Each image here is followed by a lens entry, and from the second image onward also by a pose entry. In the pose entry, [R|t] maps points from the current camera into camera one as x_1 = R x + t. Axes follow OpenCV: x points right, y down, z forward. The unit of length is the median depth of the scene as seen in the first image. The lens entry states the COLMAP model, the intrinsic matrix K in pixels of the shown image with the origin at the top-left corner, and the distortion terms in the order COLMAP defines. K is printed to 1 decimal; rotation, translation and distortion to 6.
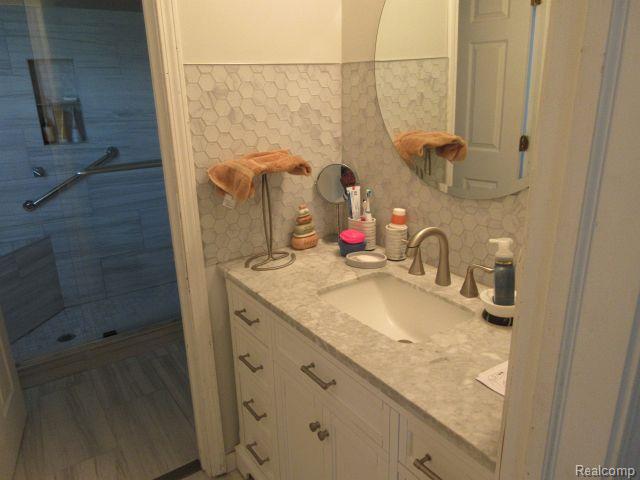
lens RADIAL K [[482.1, 0, 319.5], [0, 482.1, 237.7], [0, 0, 1]] dist [-0.003590, 0.014869]
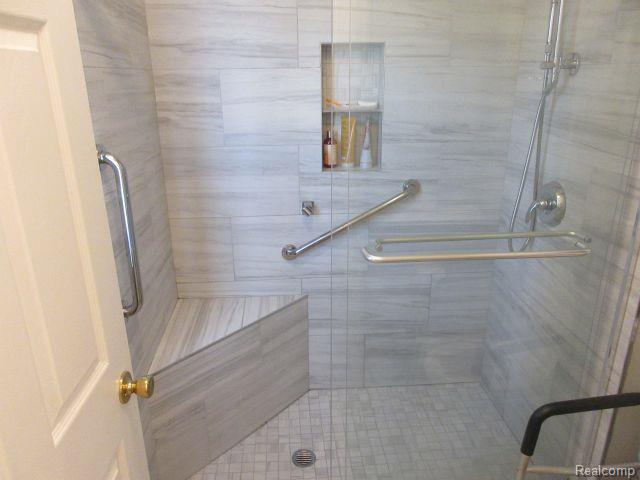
lens RADIAL K [[482.1, 0, 321.5], [0, 482.1, 240.3], [0, 0, 1]] dist [-0.003590, 0.014869]
pose [[0.868496, 0.179707, -0.461974, -0.233141], [-0.165972, 0.983600, 0.070598, -0.139753], [0.467085, 0.015361, 0.884079, 0.388606]]
